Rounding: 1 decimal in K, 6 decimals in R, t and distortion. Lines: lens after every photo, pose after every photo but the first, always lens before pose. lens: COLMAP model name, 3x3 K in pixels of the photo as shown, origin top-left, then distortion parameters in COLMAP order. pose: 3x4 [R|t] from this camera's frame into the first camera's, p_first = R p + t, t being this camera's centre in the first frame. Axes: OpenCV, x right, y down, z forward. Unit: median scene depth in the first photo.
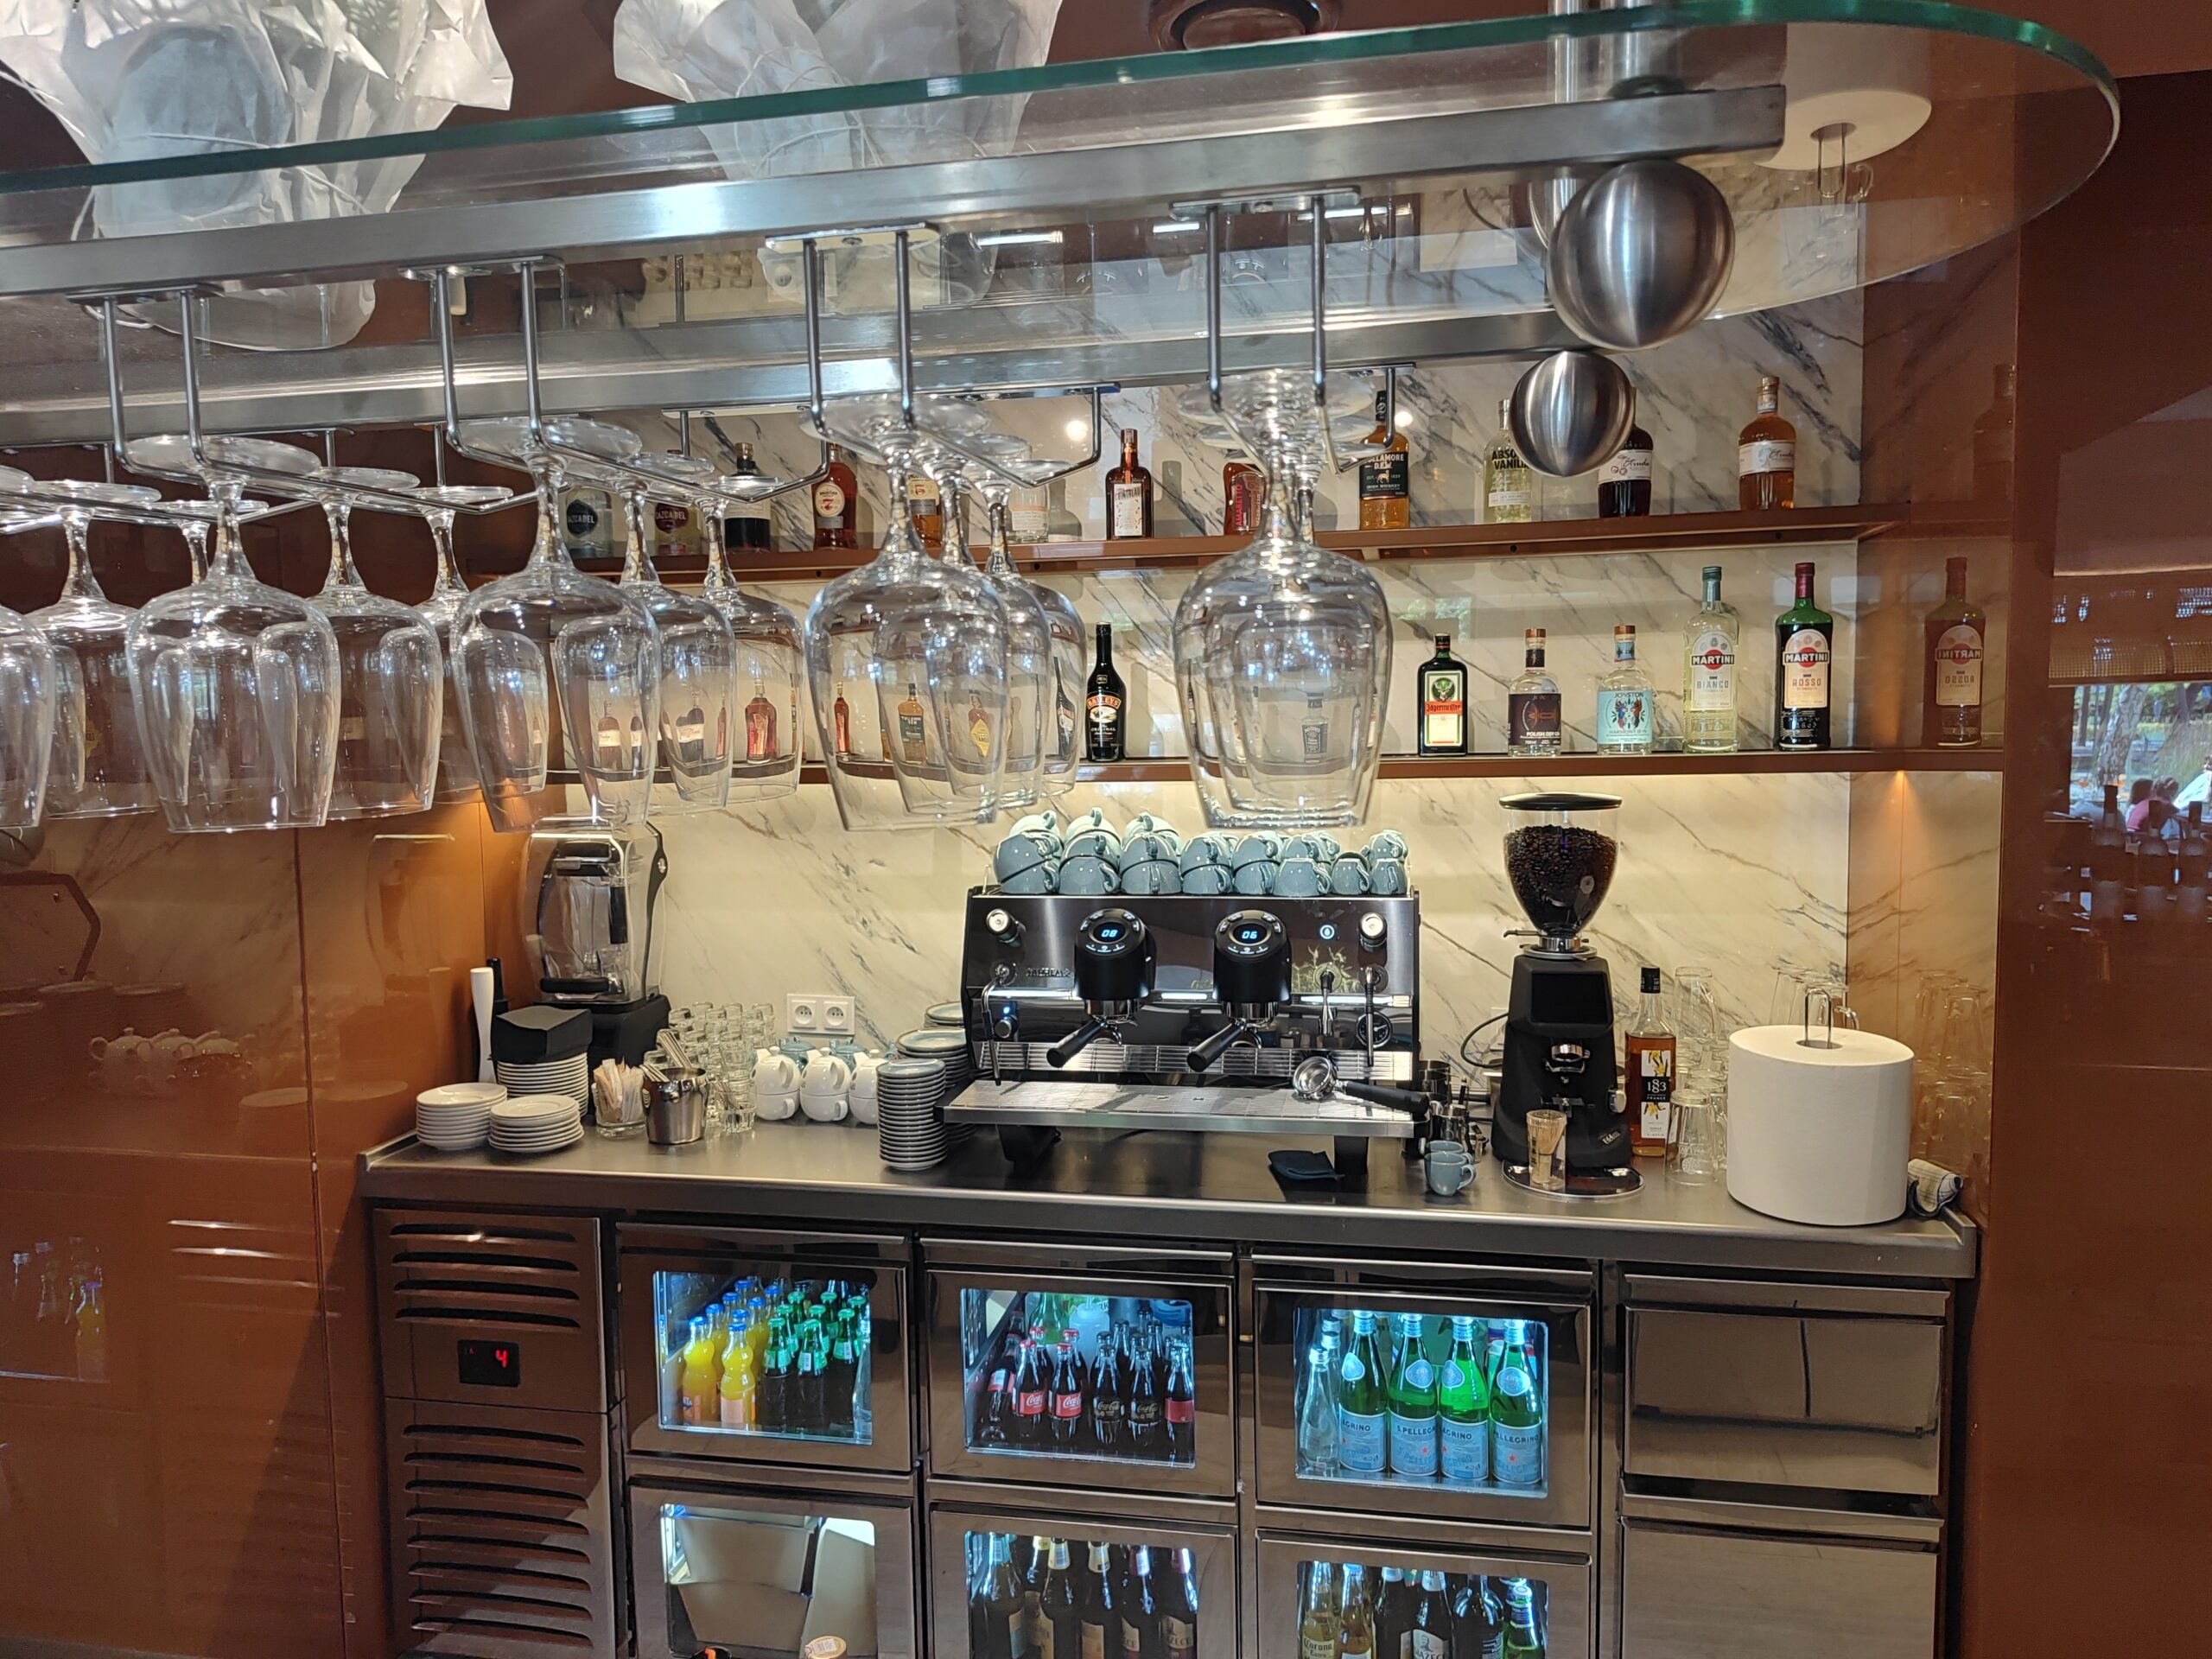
lens RADIAL K [[1512.3, 0, 1099.0], [0, 1512.3, 832.2], [0, 0, 1]] dist [0.057420, -0.071561]
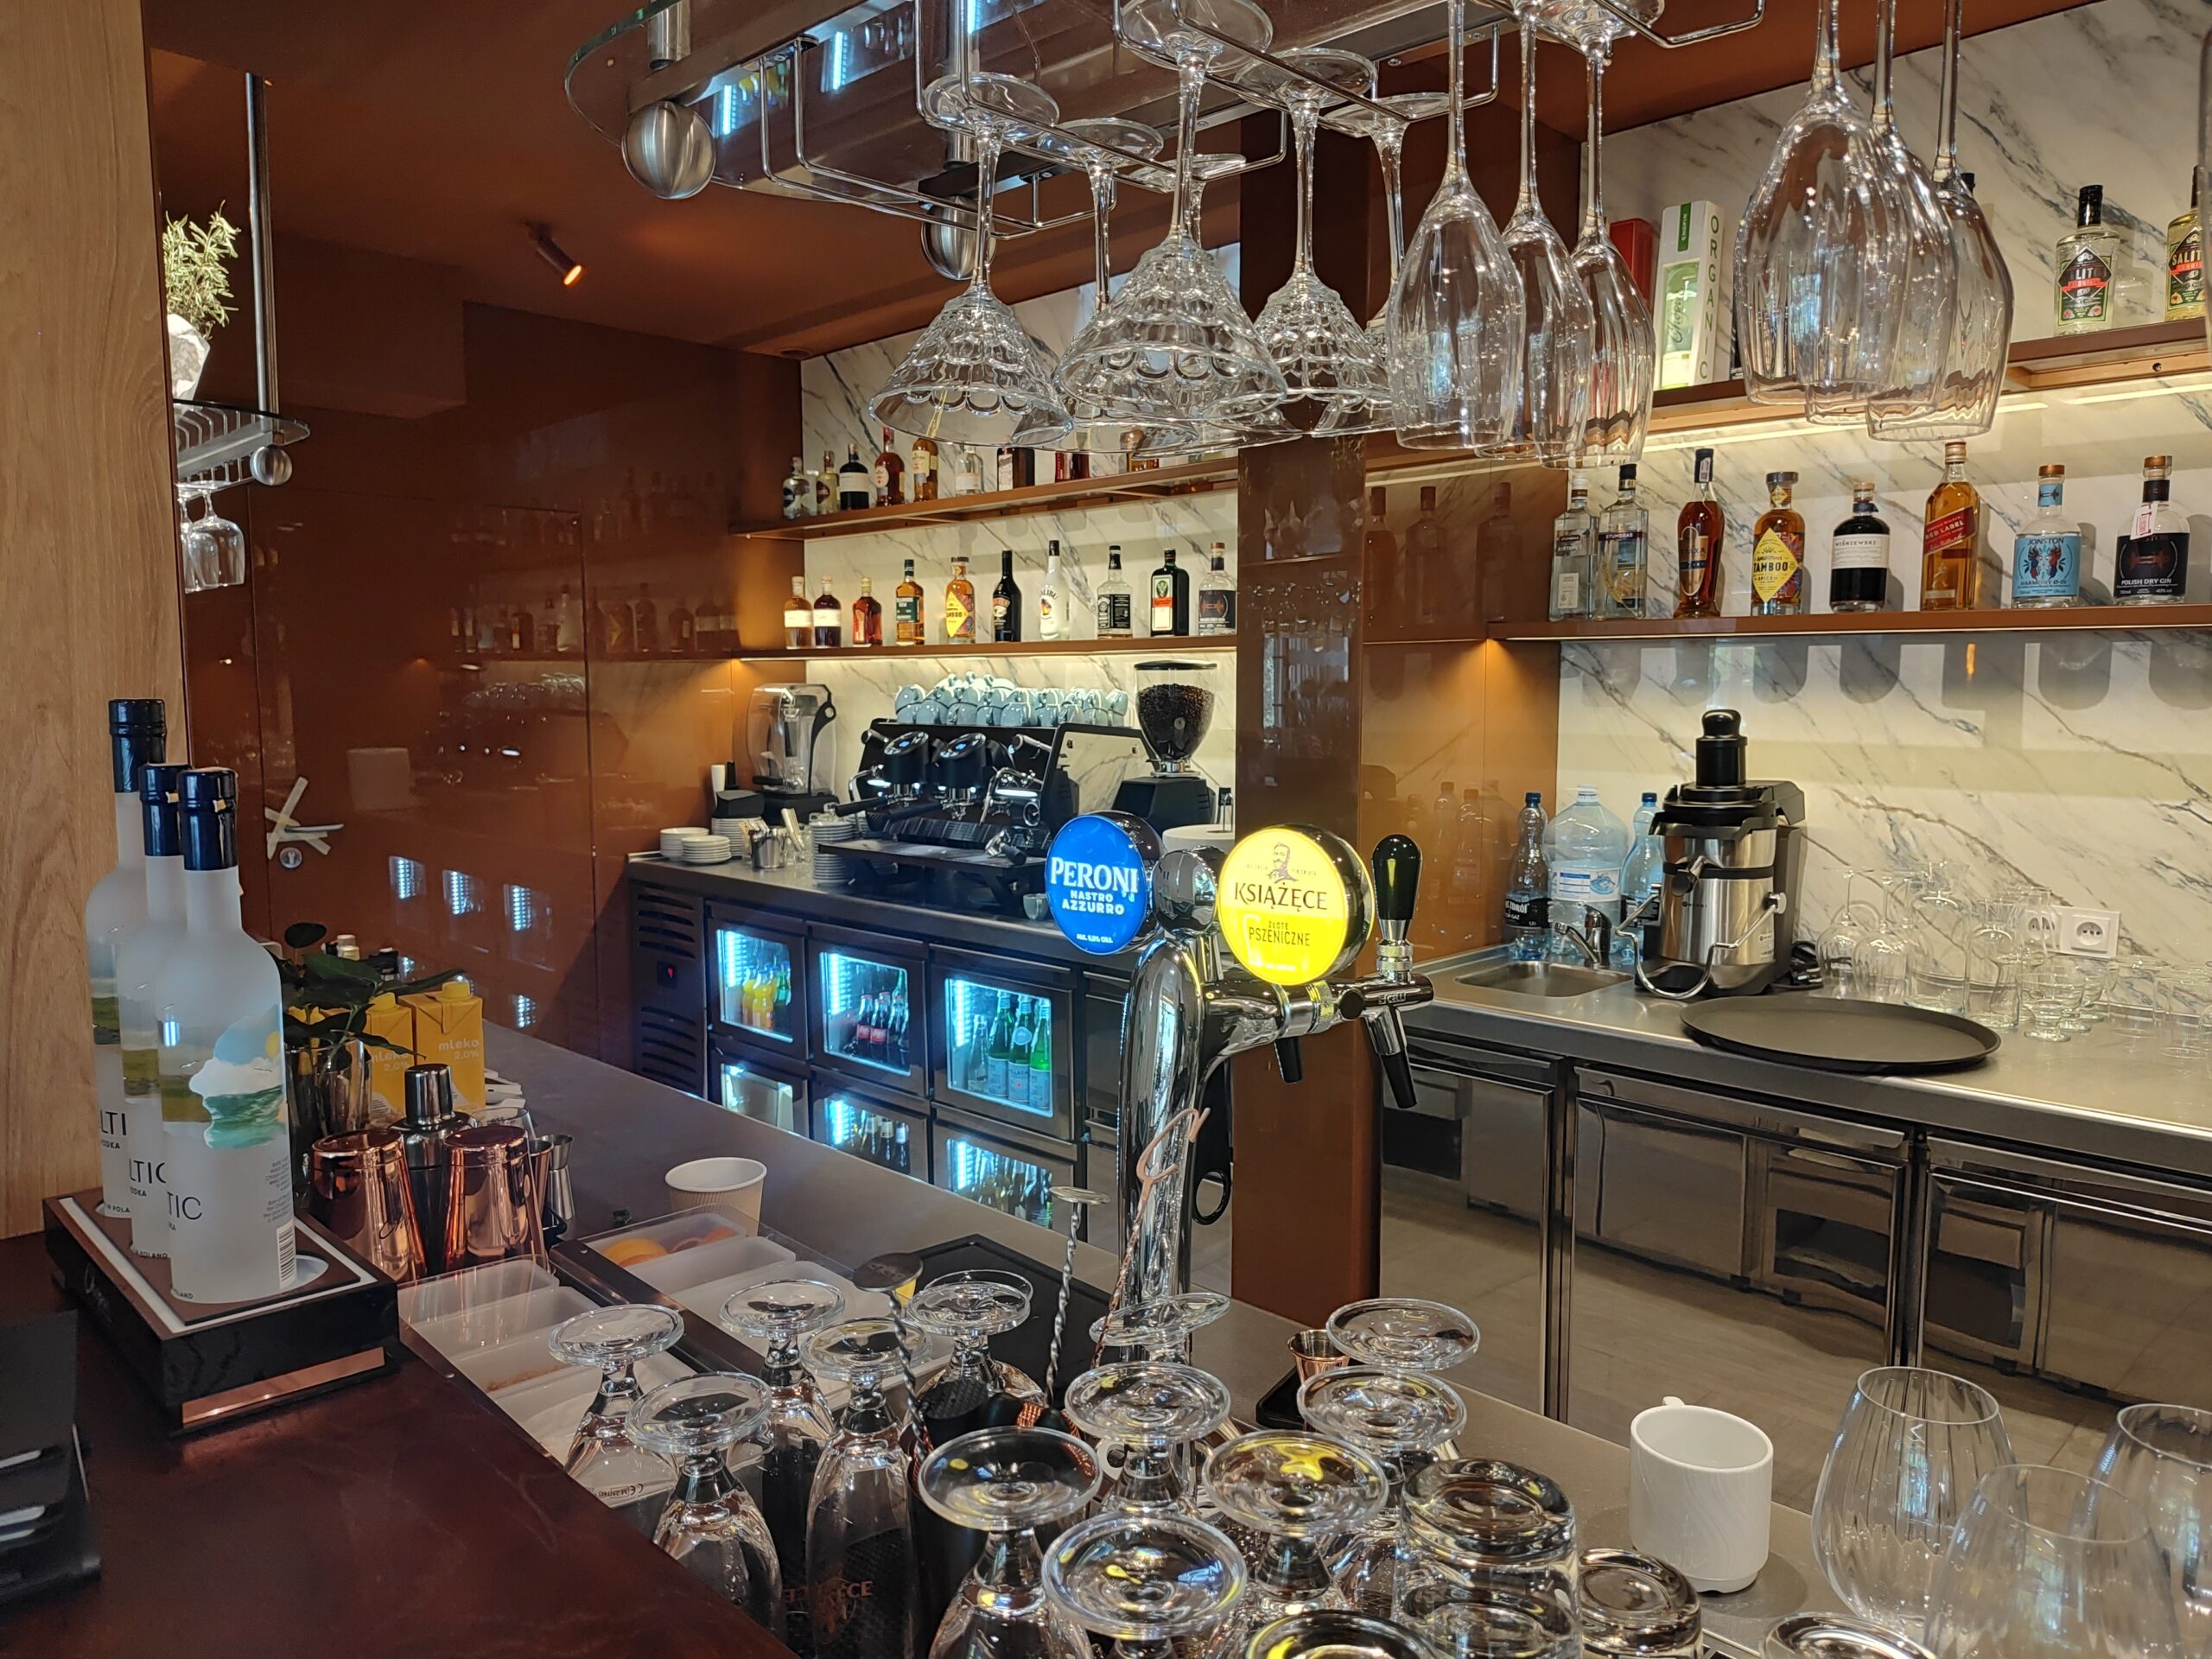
lens RADIAL K [[1497.8, 0, 1126.3], [0, 1497.8, 842.1], [0, 0, 1]] dist [0.035227, -0.037533]
pose [[0.848445, 0.054594, -0.526460, 0.978956], [-0.002008, 0.994991, 0.099945, 0.003503], [0.529279, -0.083741, 0.844305, -0.249868]]
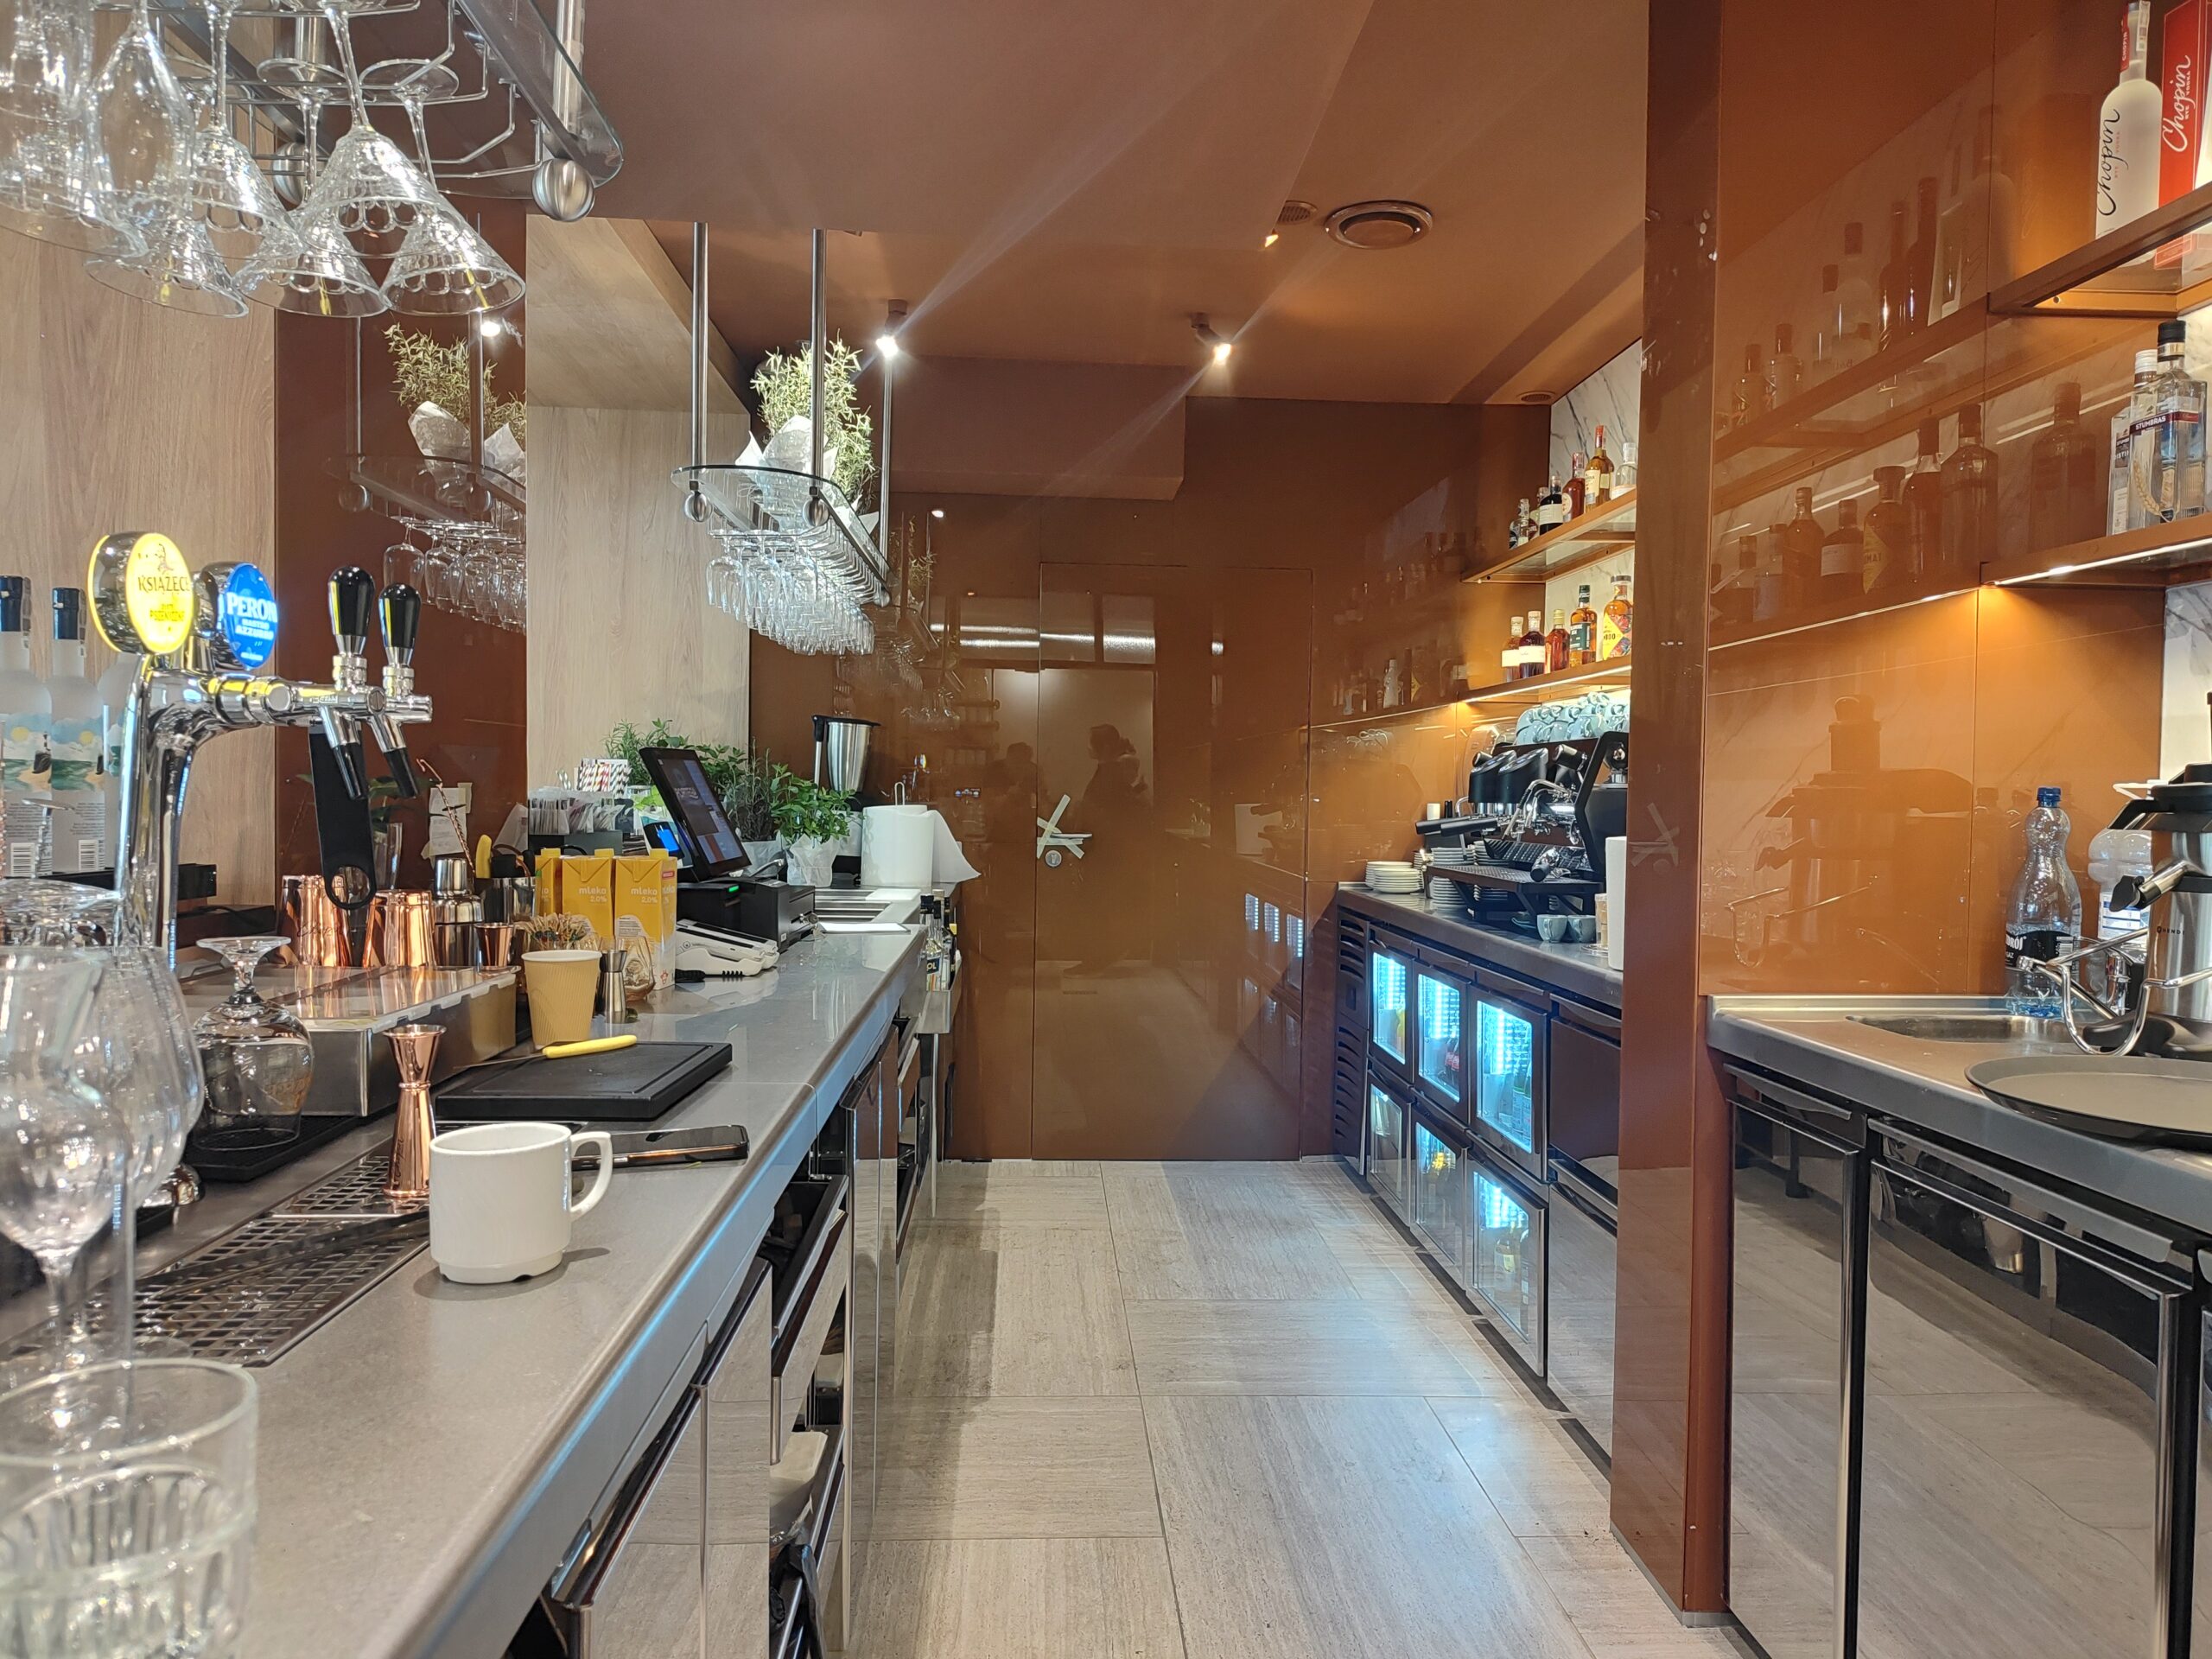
lens RADIAL K [[1512.3, 0, 1099.0], [0, 1512.3, 832.2], [0, 0, 1]] dist [0.057420, -0.071561]
pose [[0.269482, 0.029843, -0.962543, 1.309910], [-0.020898, 0.999466, 0.025137, 0.092523], [0.962779, 0.013341, 0.269961, 0.136851]]
